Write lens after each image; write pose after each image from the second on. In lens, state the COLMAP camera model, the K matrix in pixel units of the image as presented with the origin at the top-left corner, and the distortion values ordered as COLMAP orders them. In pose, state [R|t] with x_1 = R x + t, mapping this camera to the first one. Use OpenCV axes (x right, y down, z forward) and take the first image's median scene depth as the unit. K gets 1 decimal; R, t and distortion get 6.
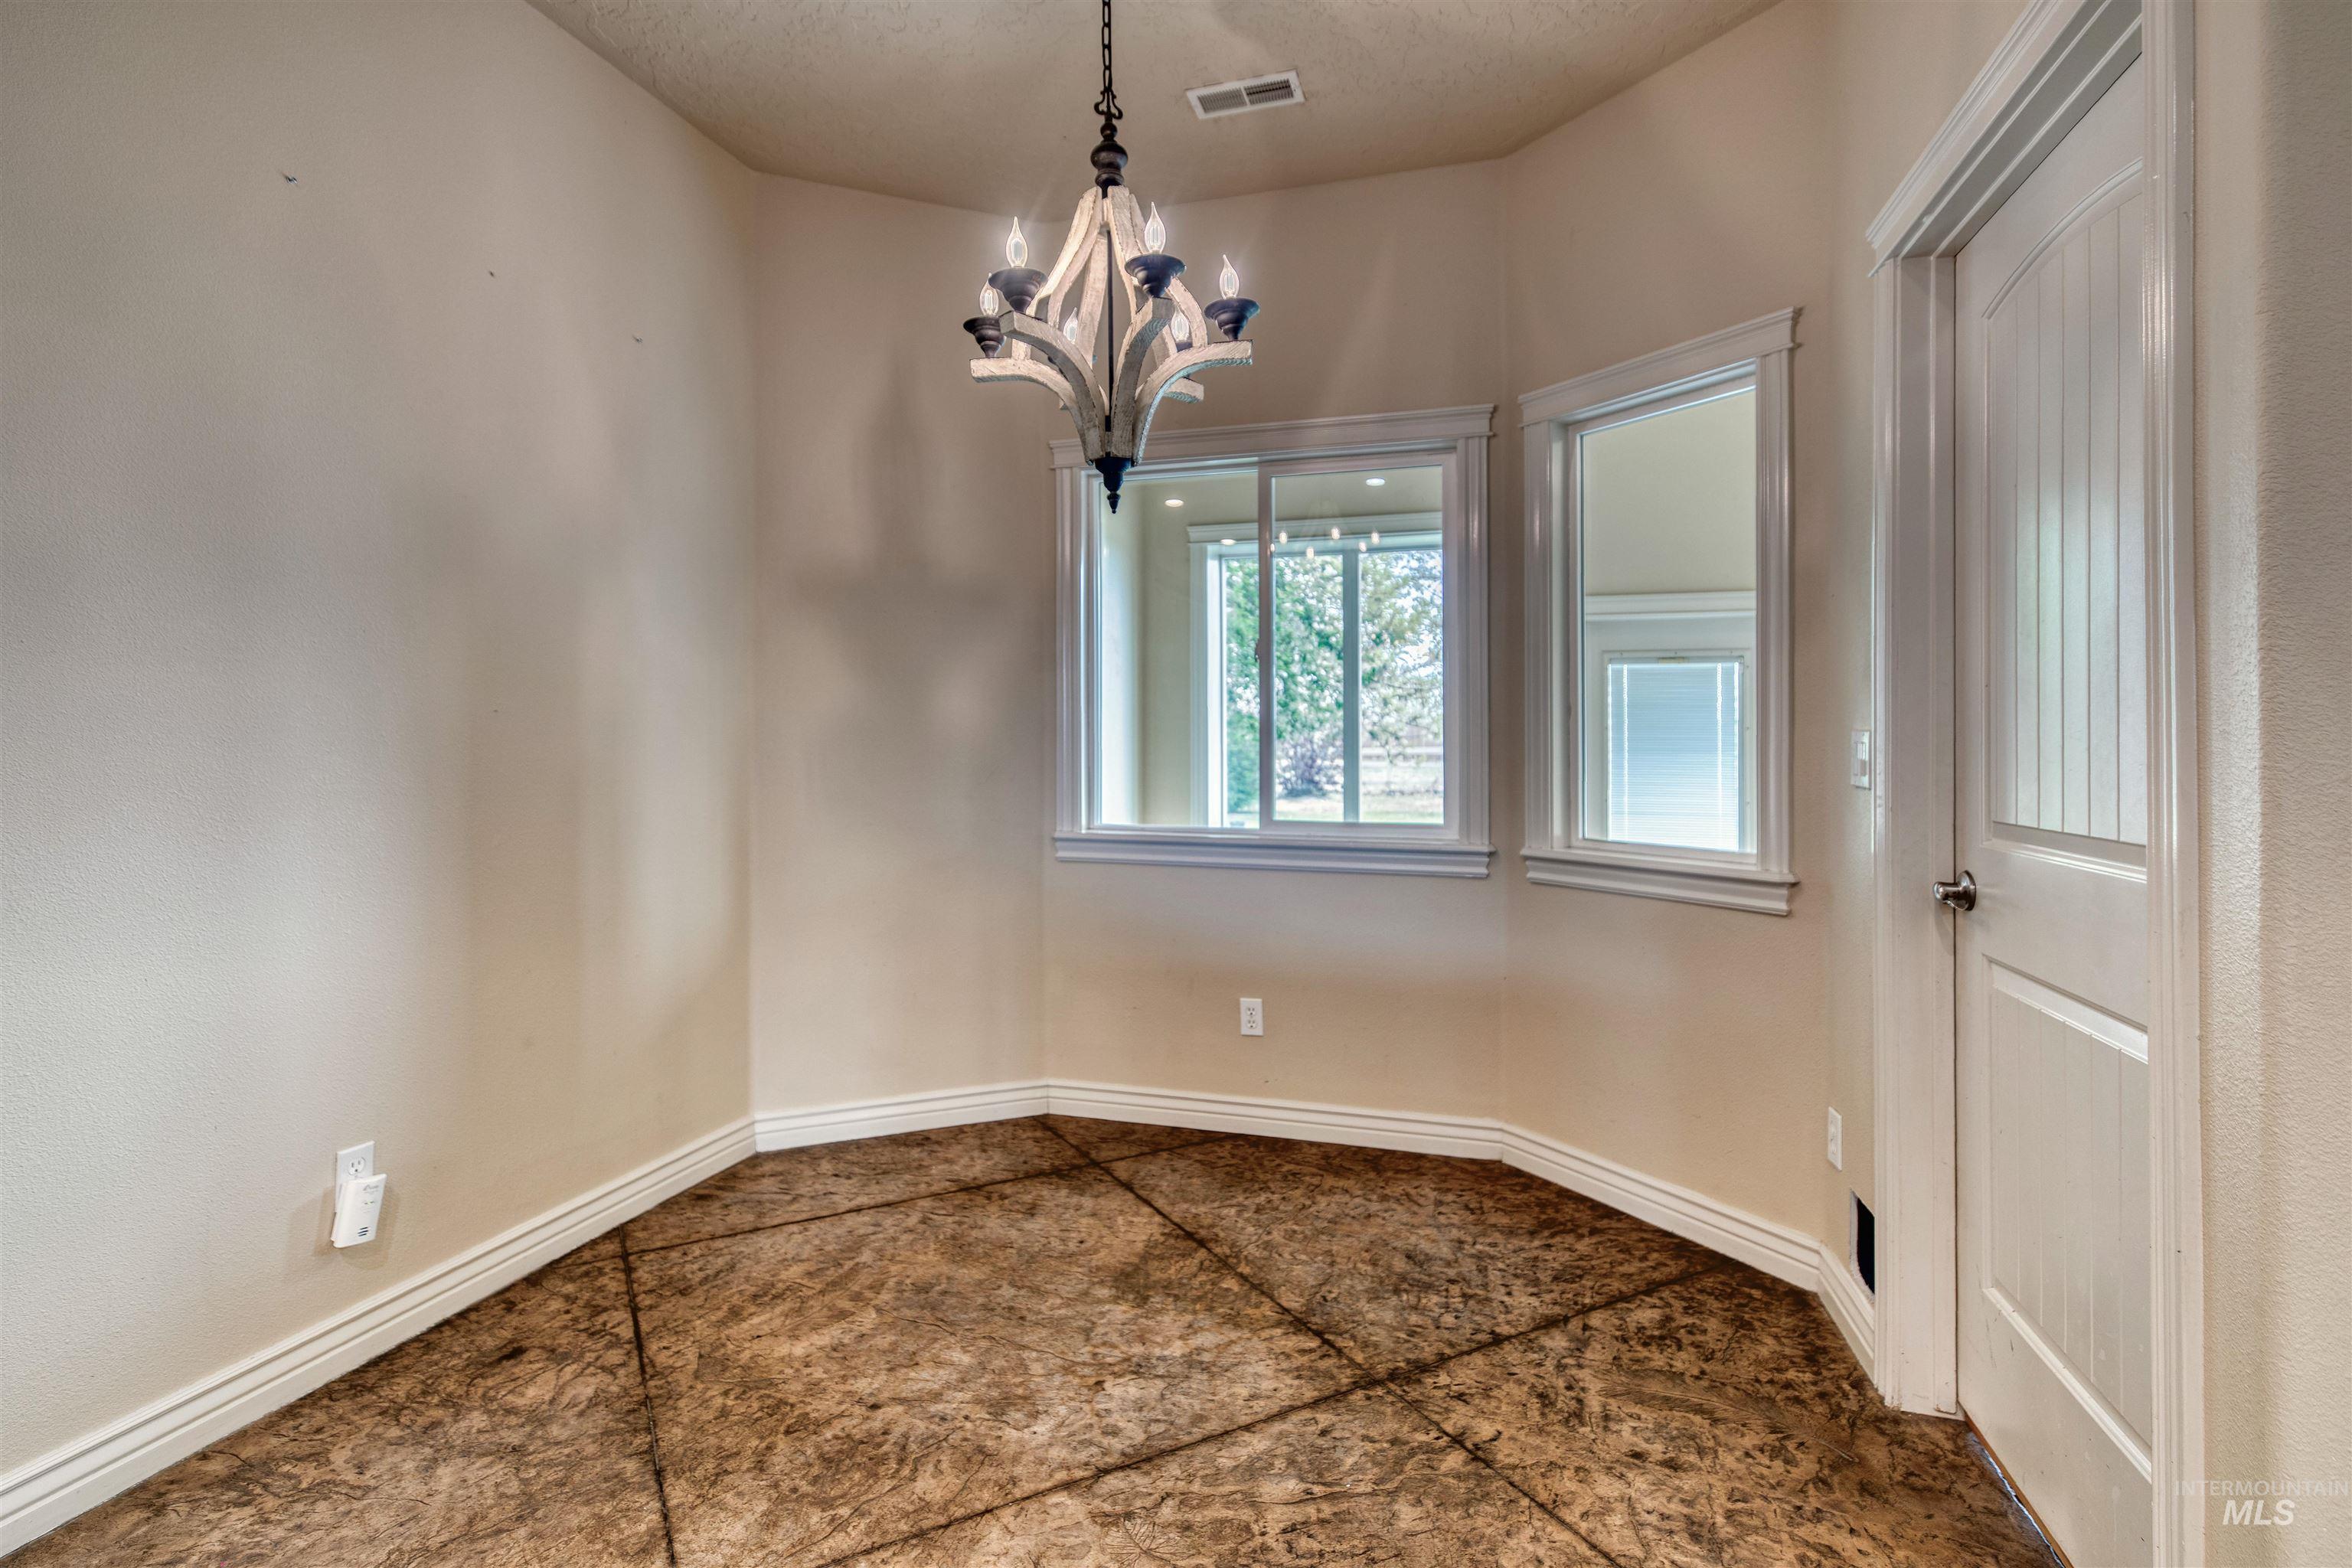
lens RADIAL K [[1073.5, 0, 1165.2], [0, 1073.5, 738.6], [0, 0, 1]] dist [0.005531, -0.000363]
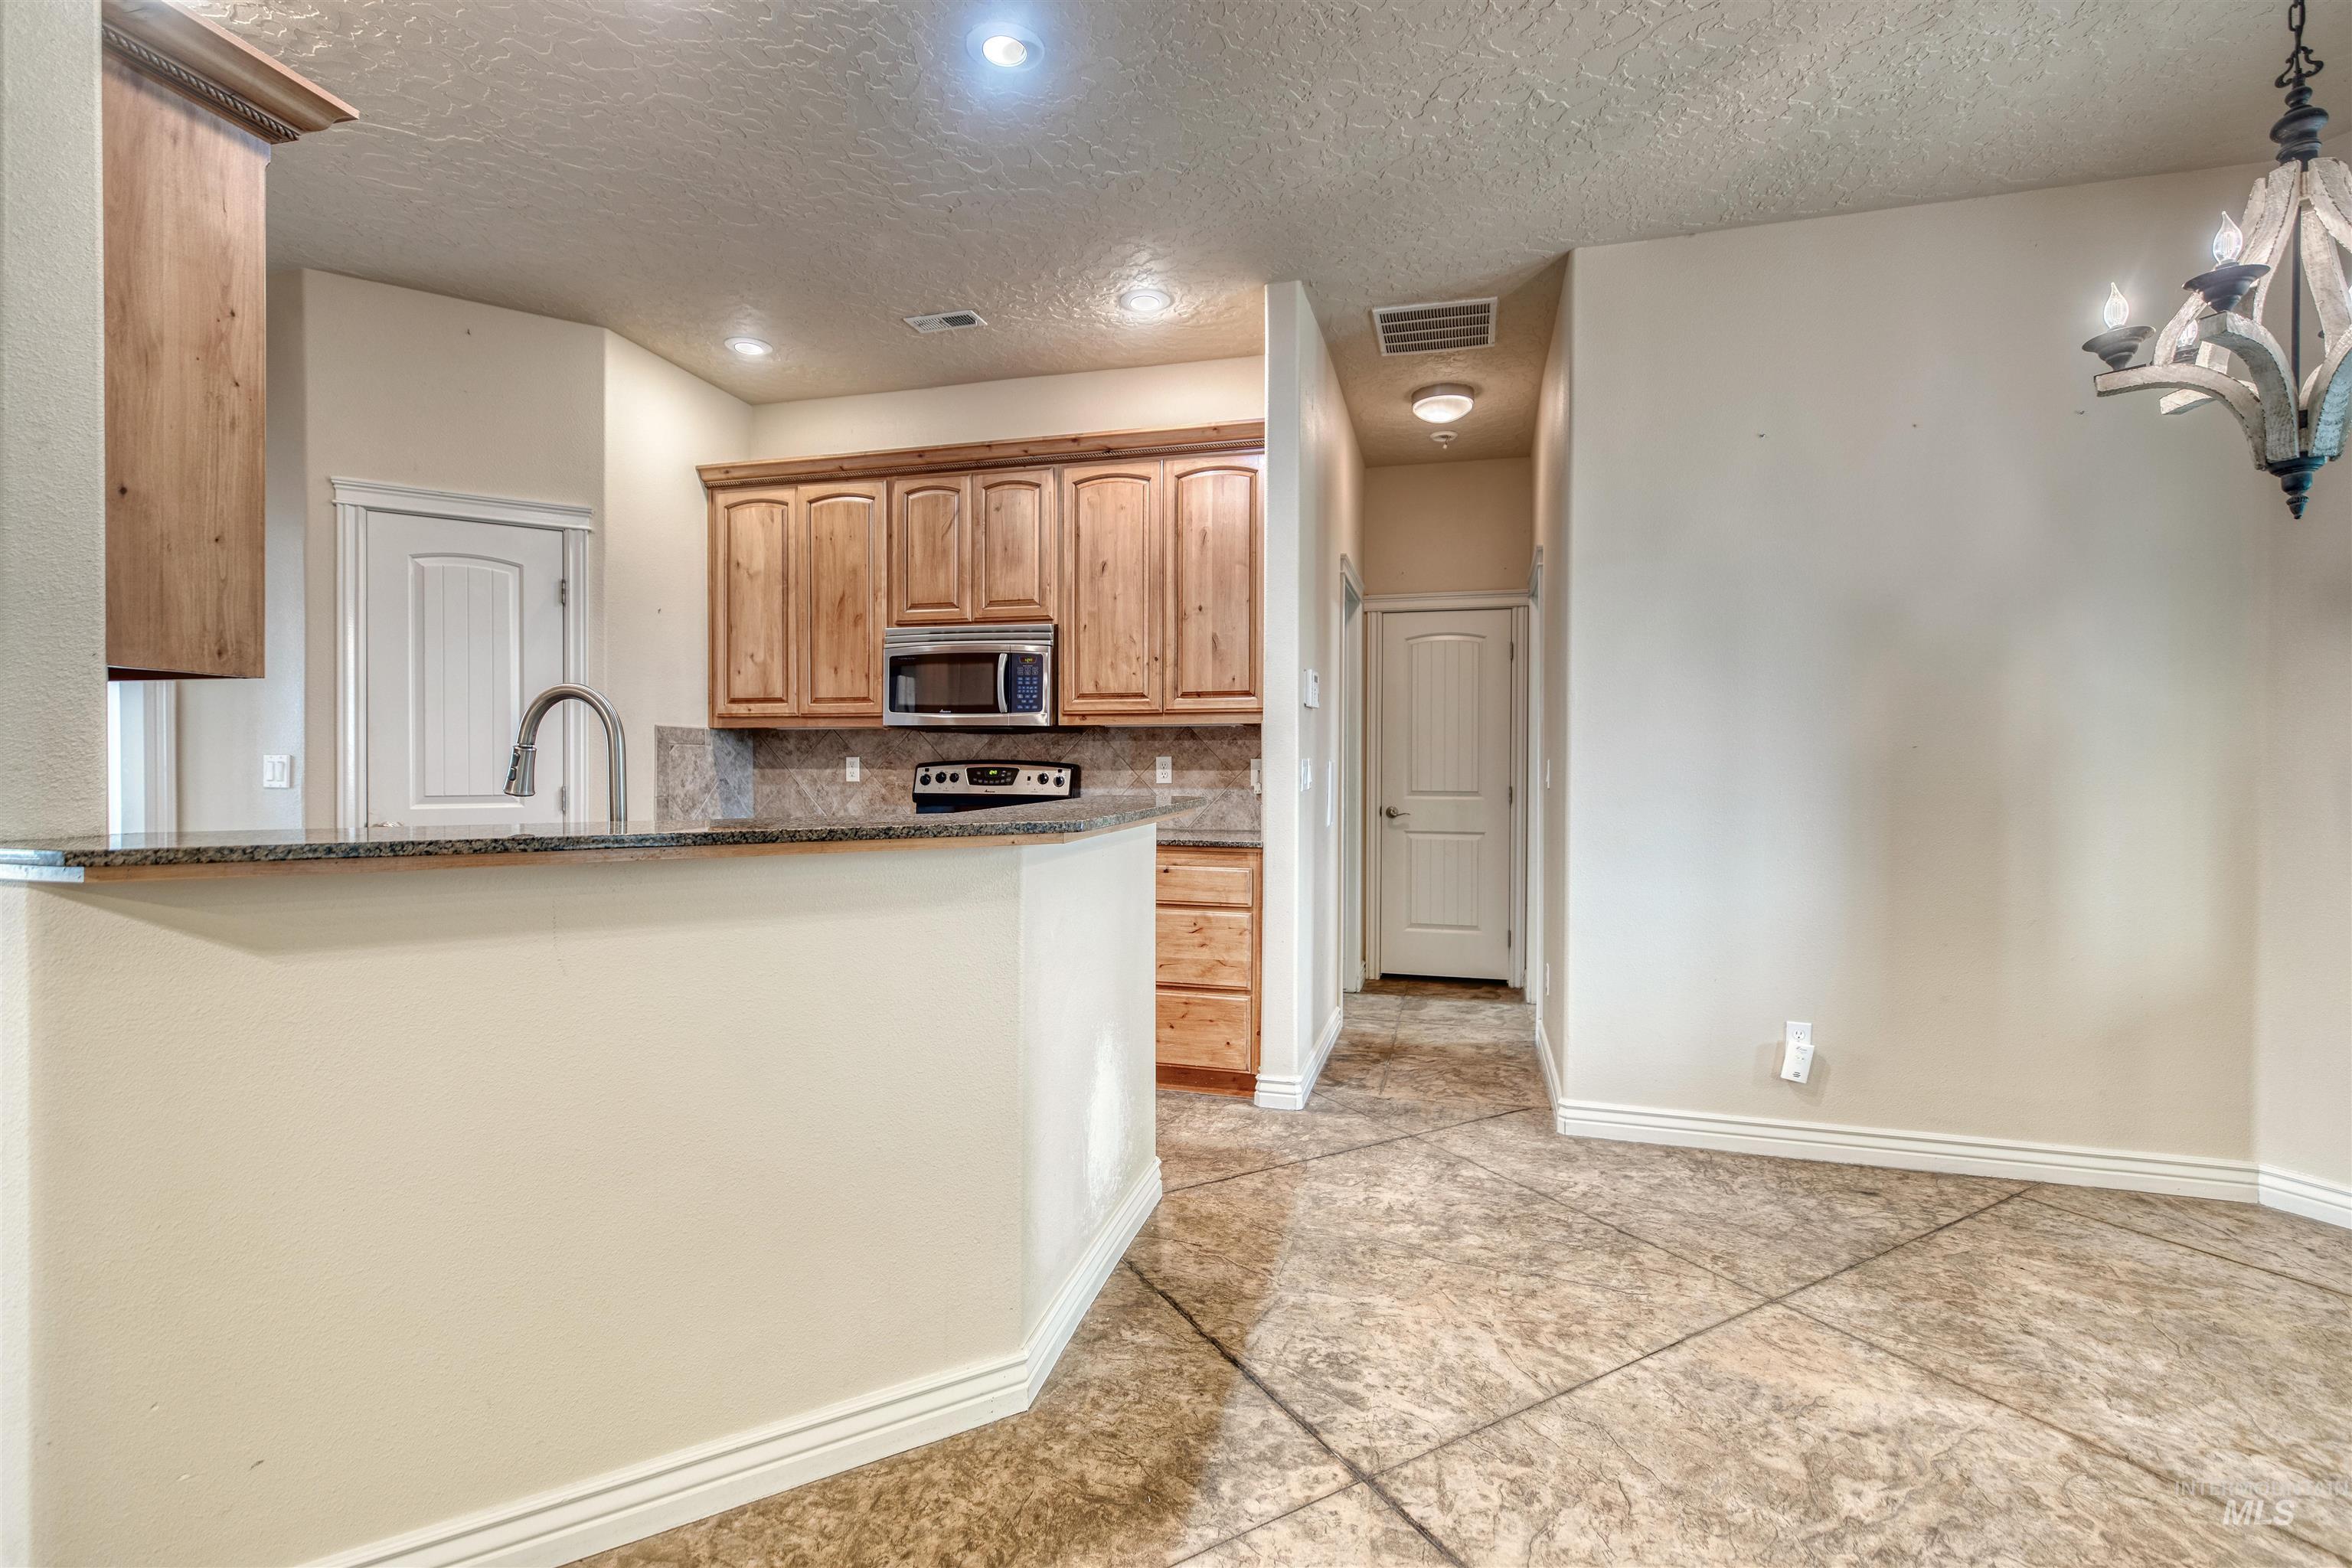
lens RADIAL K [[1073.5, 0, 1177.8], [0, 1073.5, 772.8], [0, 0, 1]] dist [0.005531, -0.000363]
pose [[0.042488, 0.009550, -0.999051, 0.801799], [0.001470, 0.999953, 0.009621, -0.006009], [0.999096, -0.001877, 0.042471, 0.017190]]
